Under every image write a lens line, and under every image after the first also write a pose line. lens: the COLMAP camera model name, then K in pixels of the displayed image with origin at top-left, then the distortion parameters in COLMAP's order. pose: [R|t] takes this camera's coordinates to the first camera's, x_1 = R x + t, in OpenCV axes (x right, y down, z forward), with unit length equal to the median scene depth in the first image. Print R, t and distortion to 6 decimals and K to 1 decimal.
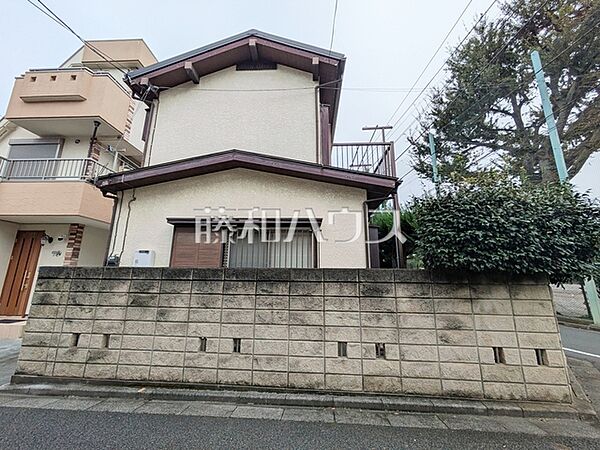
lens RADIAL K [[241.4, 0, 300.0], [0, 241.4, 225.0], [0, 0, 1]] dist [-0.000141, 0.000092]
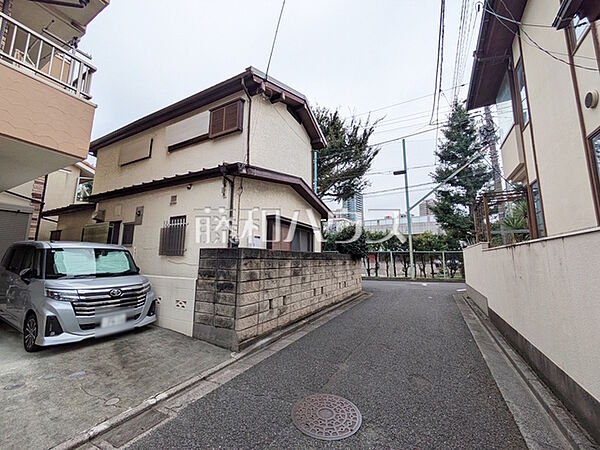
lens RADIAL K [[241.4, 0, 300.0], [0, 241.4, 225.0], [0, 0, 1]] dist [-0.000141, 0.000092]
pose [[0.415246, 0.118744, 0.901926, -2.100058], [-0.199877, 0.979127, -0.036884, 0.066260], [-0.887480, -0.164958, 0.430312, 0.352926]]
